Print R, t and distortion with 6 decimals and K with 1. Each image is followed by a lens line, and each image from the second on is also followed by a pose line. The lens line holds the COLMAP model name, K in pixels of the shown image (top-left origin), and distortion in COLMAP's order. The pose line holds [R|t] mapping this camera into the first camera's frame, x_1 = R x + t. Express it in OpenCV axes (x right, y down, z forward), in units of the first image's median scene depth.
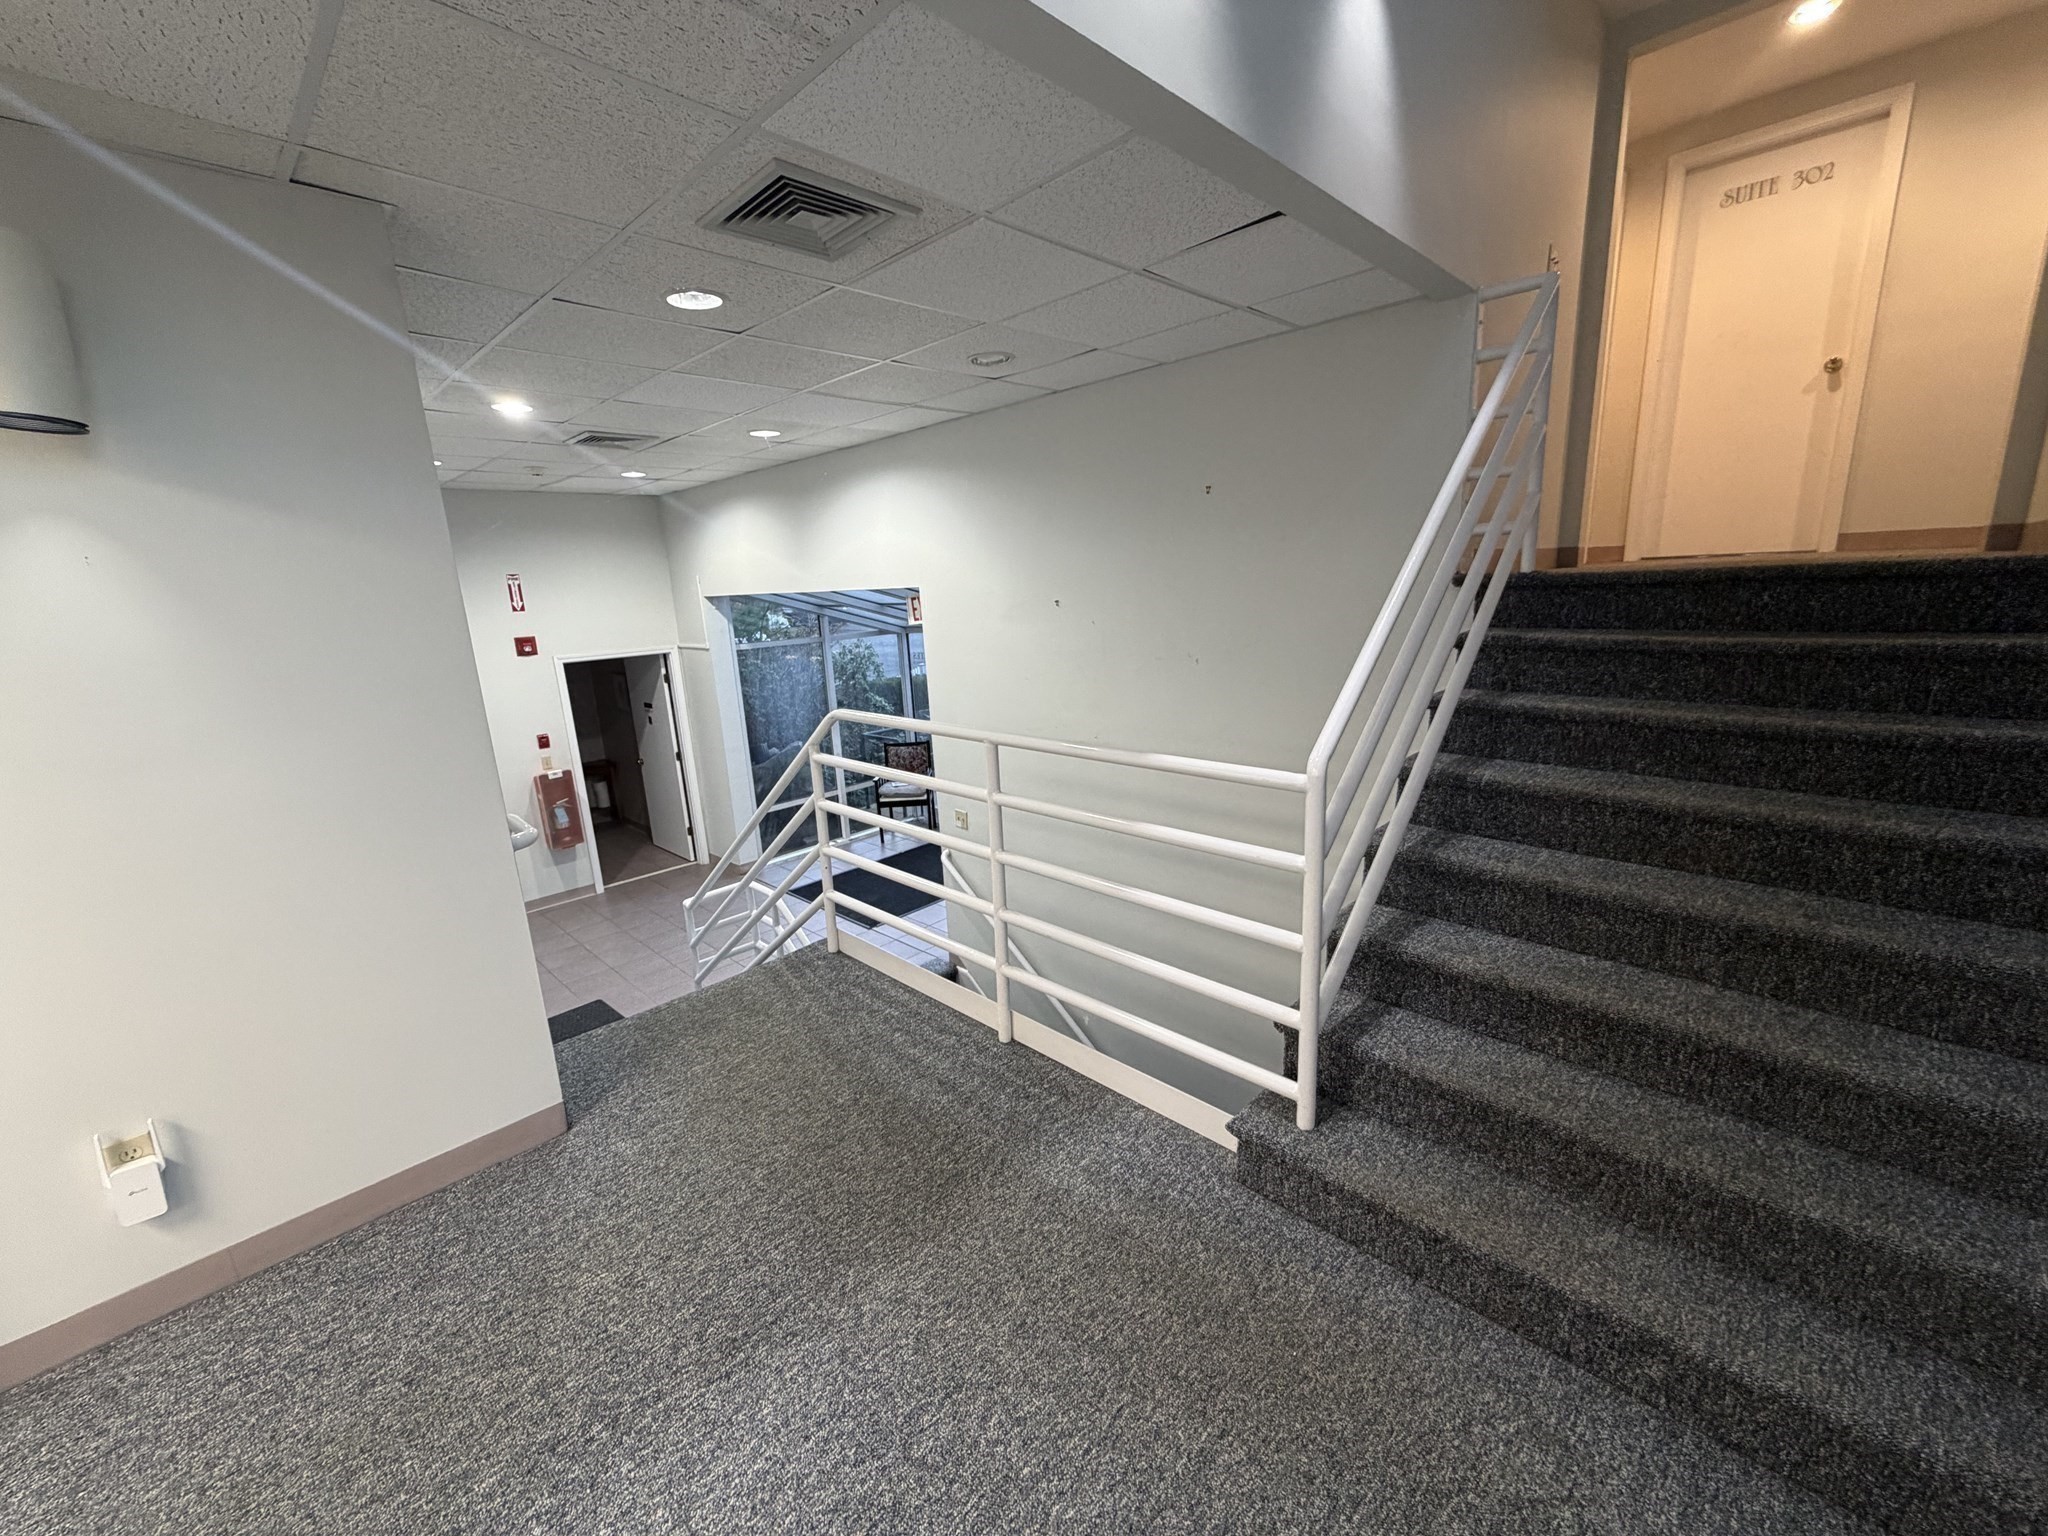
lens RADIAL K [[811.8, 0, 1023.8], [0, 811.8, 767.5], [0, 0, 1]] dist [-0.001695, 0.001086]
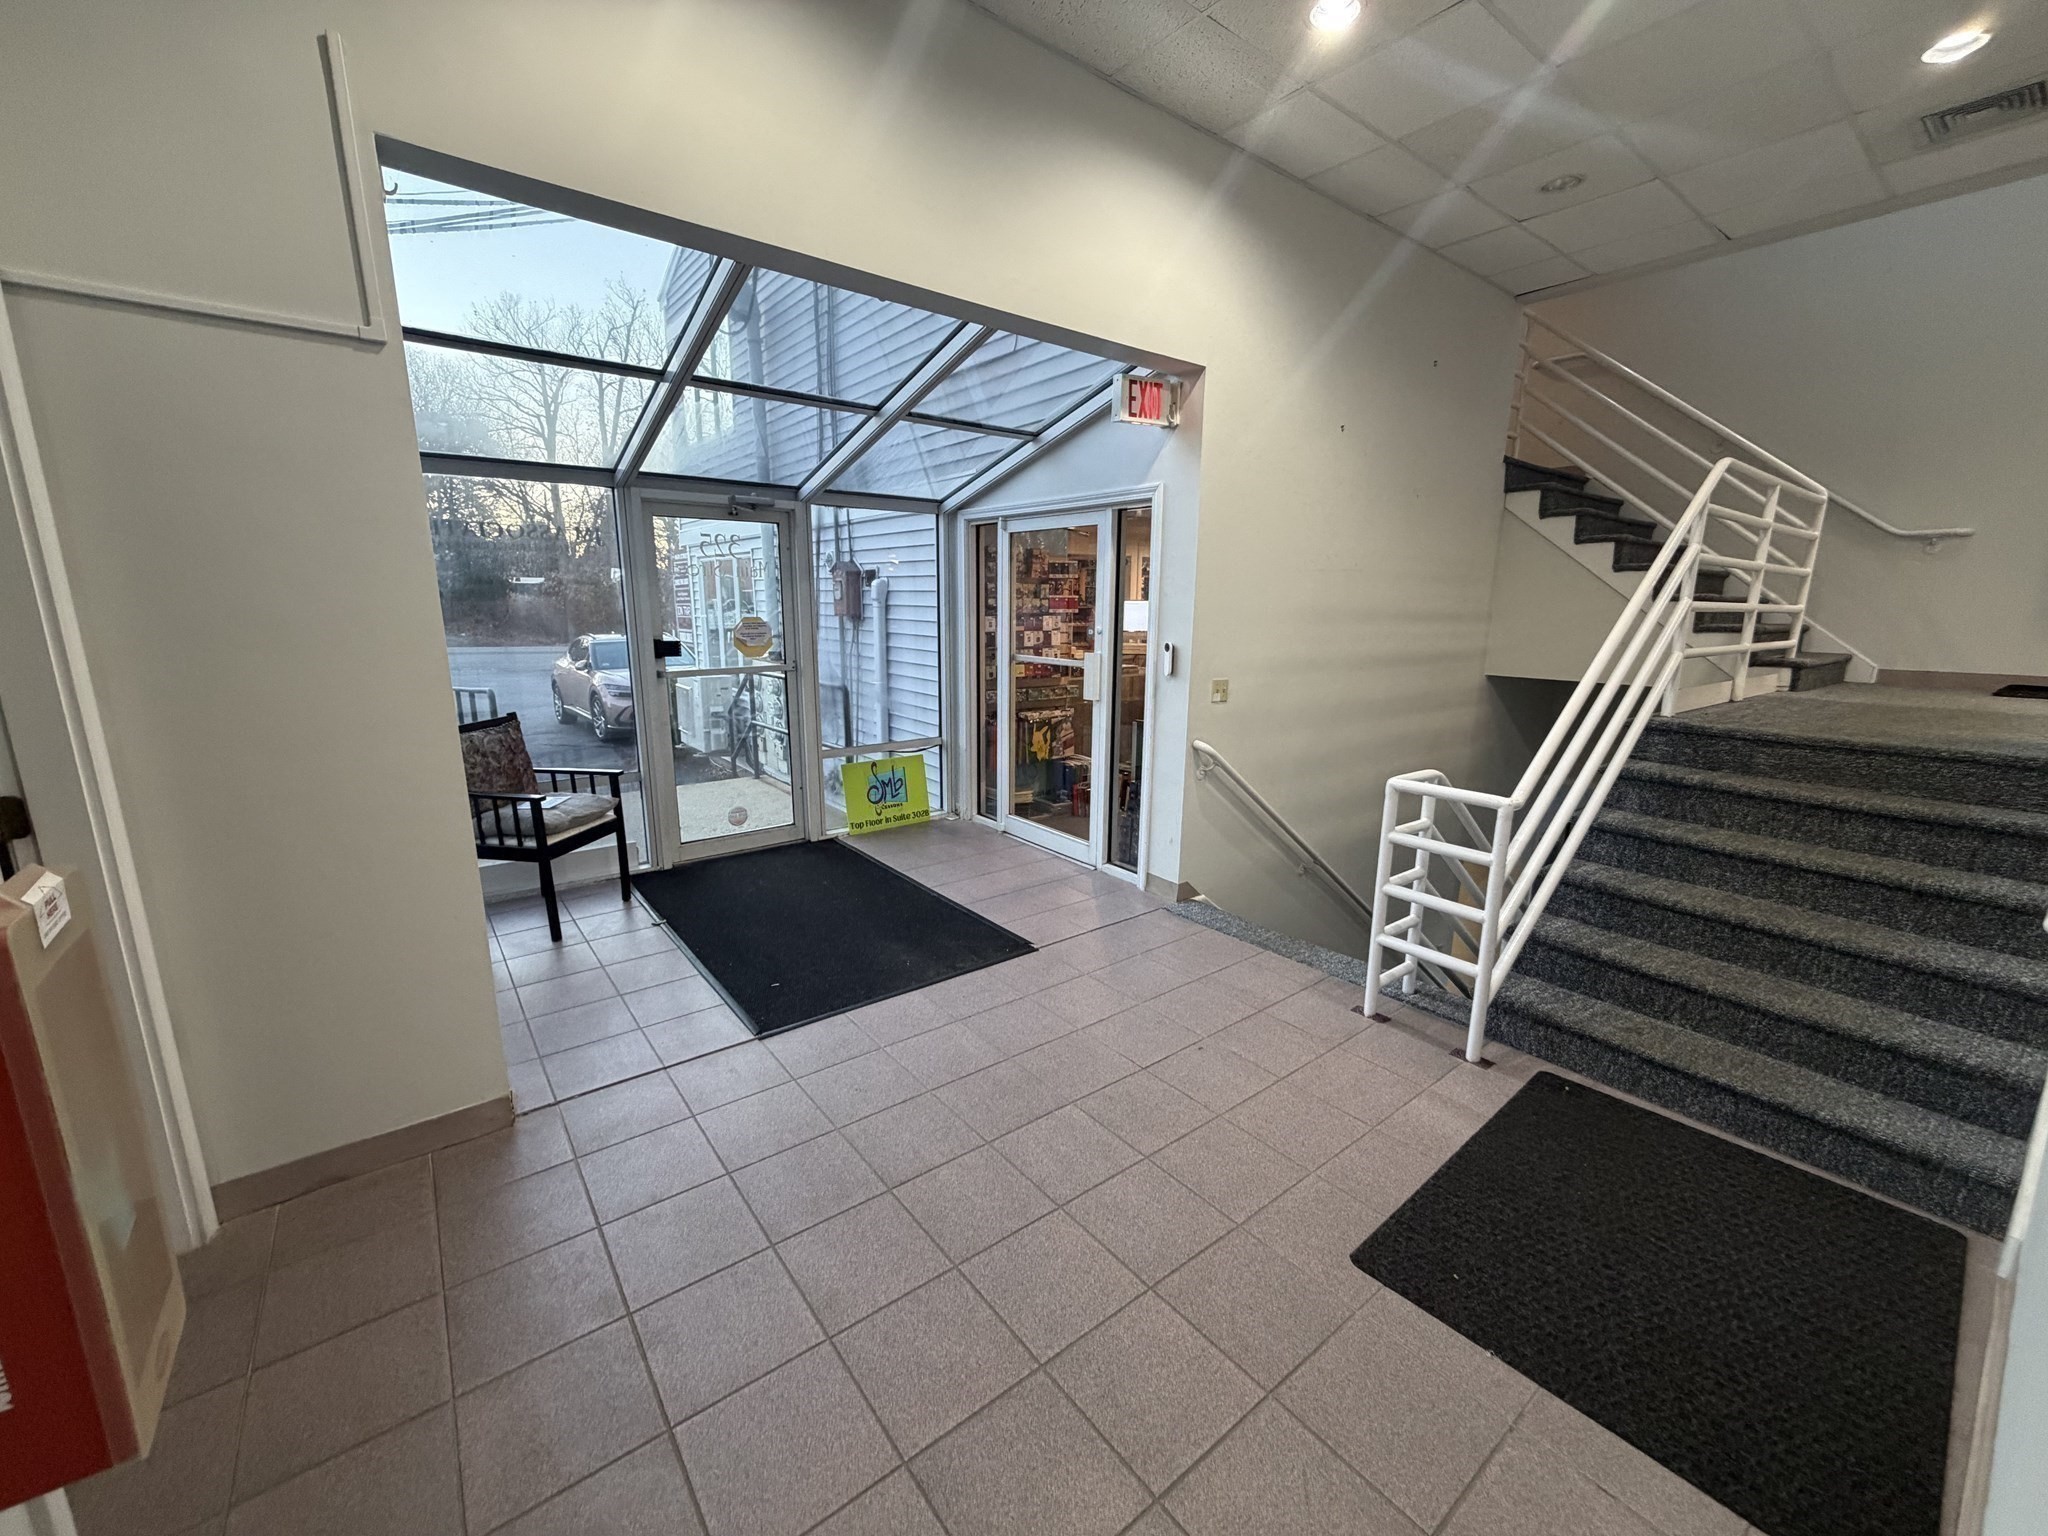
lens RADIAL K [[811.8, 0, 1023.7], [0, 811.8, 762.7], [0, 0, 1]] dist [-0.001695, 0.001086]
pose [[0.149858, -0.146921, 0.977730, -0.636589], [0.207198, 0.971606, 0.114243, 0.002190], [-0.966753, 0.185463, 0.176044, 0.767723]]
